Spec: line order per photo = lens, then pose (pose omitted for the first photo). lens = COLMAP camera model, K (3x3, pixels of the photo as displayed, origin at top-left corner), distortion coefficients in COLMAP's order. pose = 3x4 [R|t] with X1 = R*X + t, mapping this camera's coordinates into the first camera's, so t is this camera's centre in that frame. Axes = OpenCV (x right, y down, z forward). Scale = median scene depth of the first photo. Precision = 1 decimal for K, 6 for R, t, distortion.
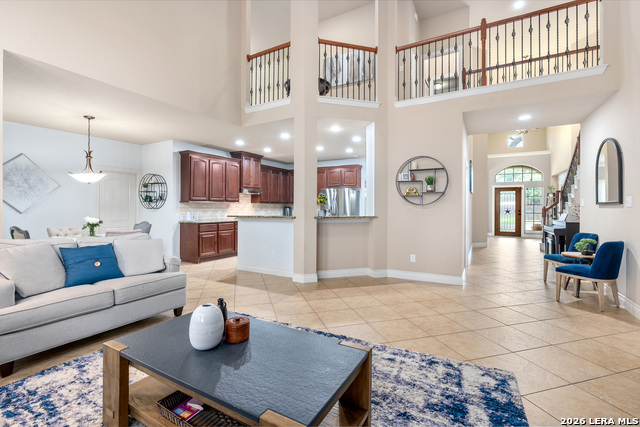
lens RADIAL K [[290.9, 0, 317.4], [0, 290.9, 207.2], [0, 0, 1]] dist [-0.006045, 0.001112]
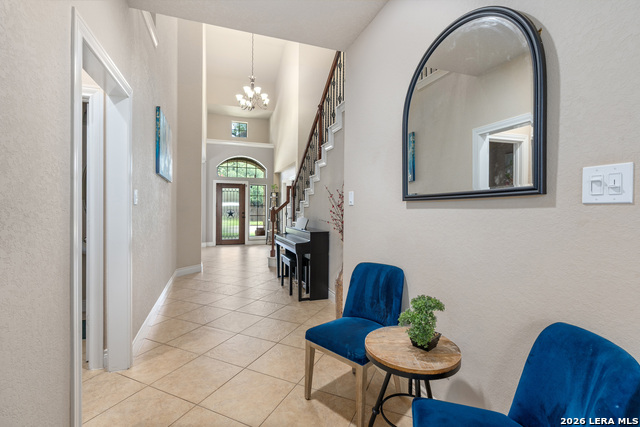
lens RADIAL K [[290.9, 0, 316.7], [0, 290.9, 211.5], [0, 0, 1]] dist [-0.006045, 0.001112]
pose [[0.651550, -0.003338, 0.758598, 0.209865], [-0.003636, 0.999965, 0.007523, 0.001884], [-0.758597, -0.007659, 0.651515, 0.309586]]
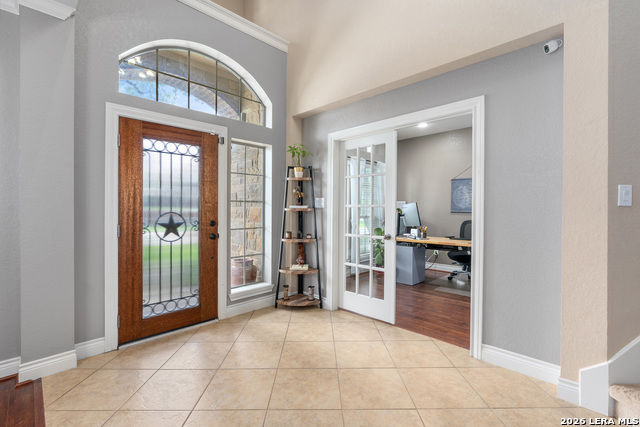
lens RADIAL K [[290.9, 0, 316.3], [0, 290.9, 210.9], [0, 0, 1]] dist [-0.006045, 0.001112]
pose [[0.262643, 0.000501, 0.964893, 0.465813], [-0.006271, 0.999980, 0.001188, 0.000682], [-0.964873, -0.006363, 0.262641, 0.841885]]
